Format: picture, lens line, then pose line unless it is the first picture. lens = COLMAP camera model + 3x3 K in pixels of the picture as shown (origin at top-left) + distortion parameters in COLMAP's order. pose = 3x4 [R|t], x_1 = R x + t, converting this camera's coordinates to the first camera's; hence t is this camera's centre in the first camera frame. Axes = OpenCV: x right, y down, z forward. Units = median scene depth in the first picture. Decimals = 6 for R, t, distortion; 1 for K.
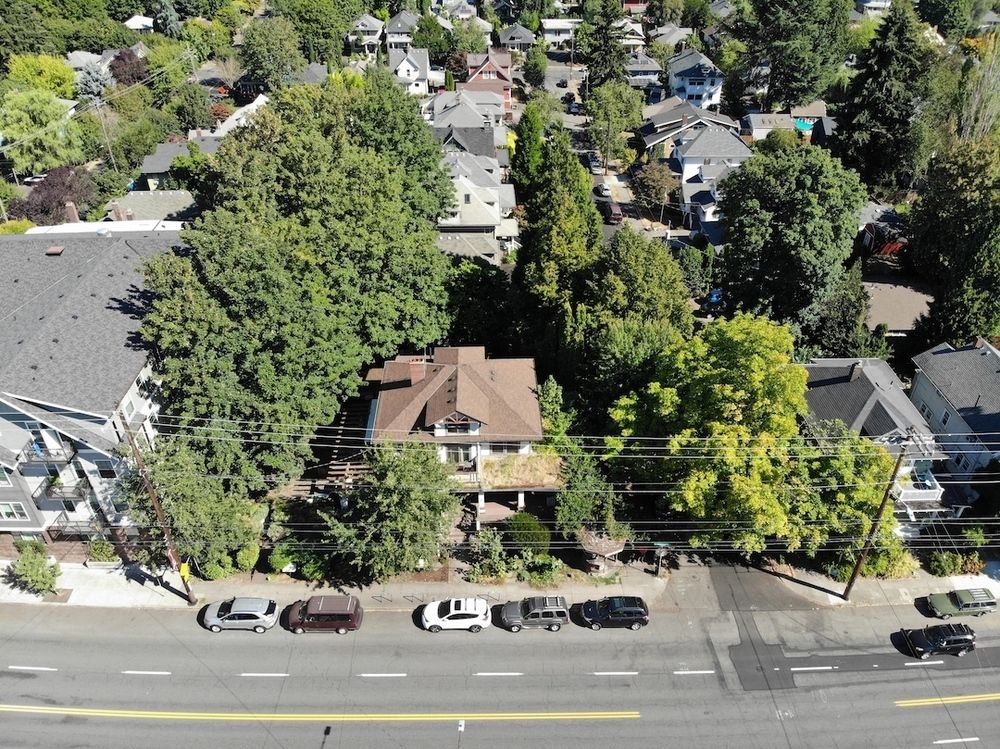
lens RADIAL K [[765.7, 0, 501.0], [0, 765.7, 339.0], [0, 0, 1]] dist [-0.001022, -0.057283]
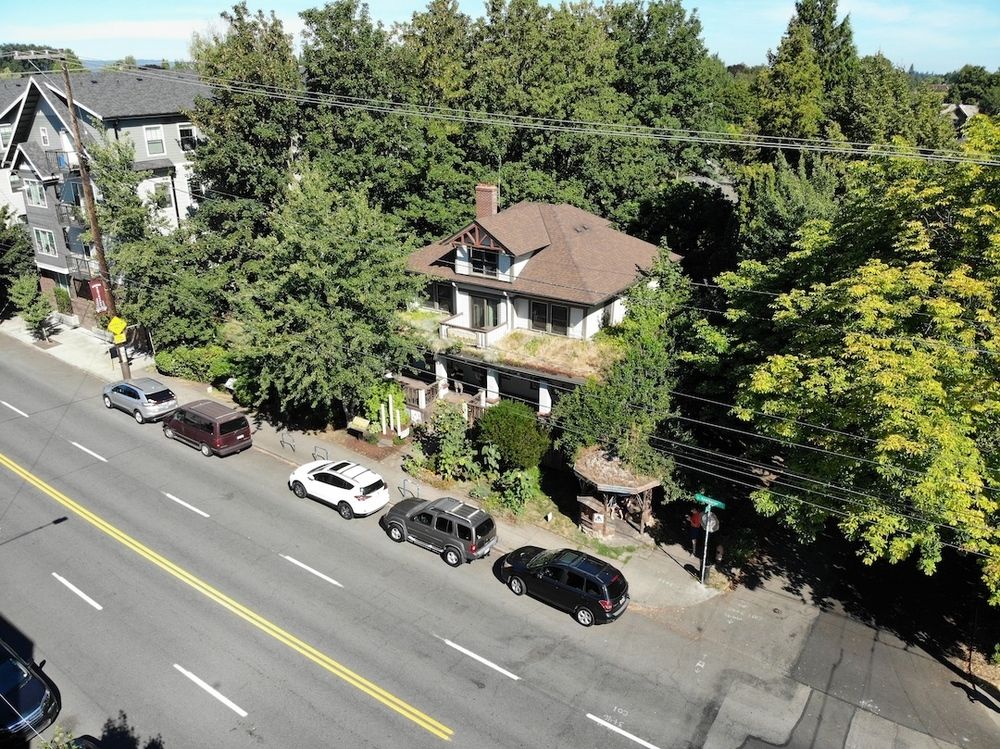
lens RADIAL K [[728.9, 0, 505.3], [0, 728.9, 379.4], [0, 0, 1]] dist [0.044371, -0.140982]
pose [[0.817533, 0.217116, -0.533386, 0.355762], [-0.308956, 0.946990, -0.088071, 0.291255], [0.485990, 0.236794, 0.841274, 0.547058]]
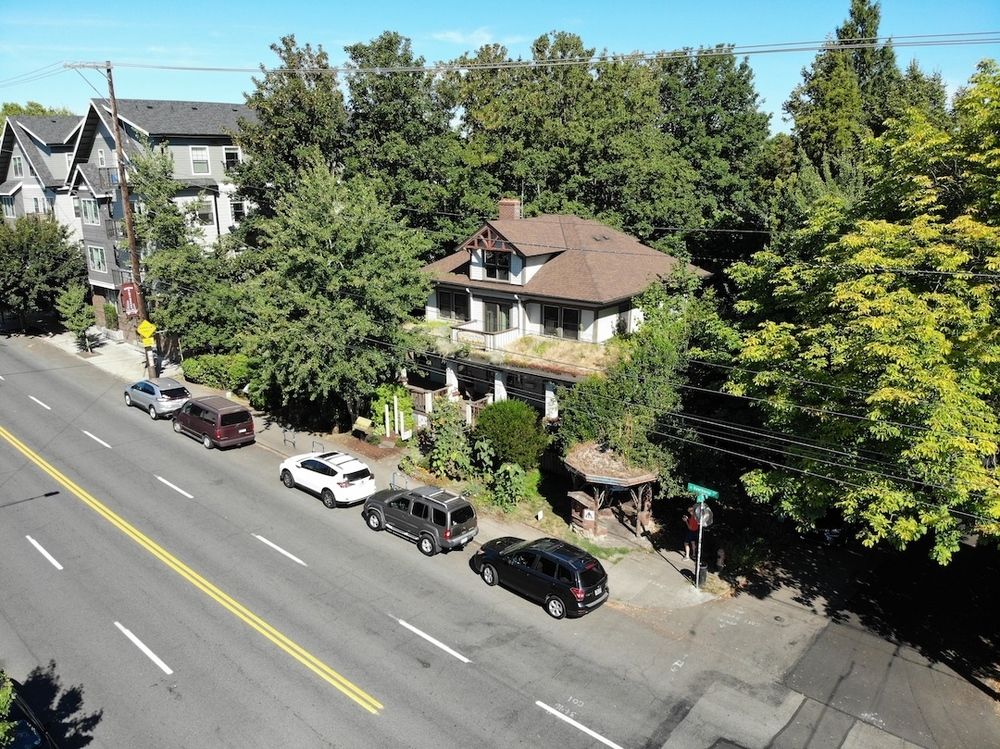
lens RADIAL K [[728.9, 0, 505.3], [0, 728.9, 379.4], [0, 0, 1]] dist [0.044371, -0.140982]
pose [[0.750028, 0.179777, -0.636505, 0.405546], [-0.353365, 0.922411, -0.155859, 0.333108], [0.559099, 0.341817, 0.755361, 0.620480]]
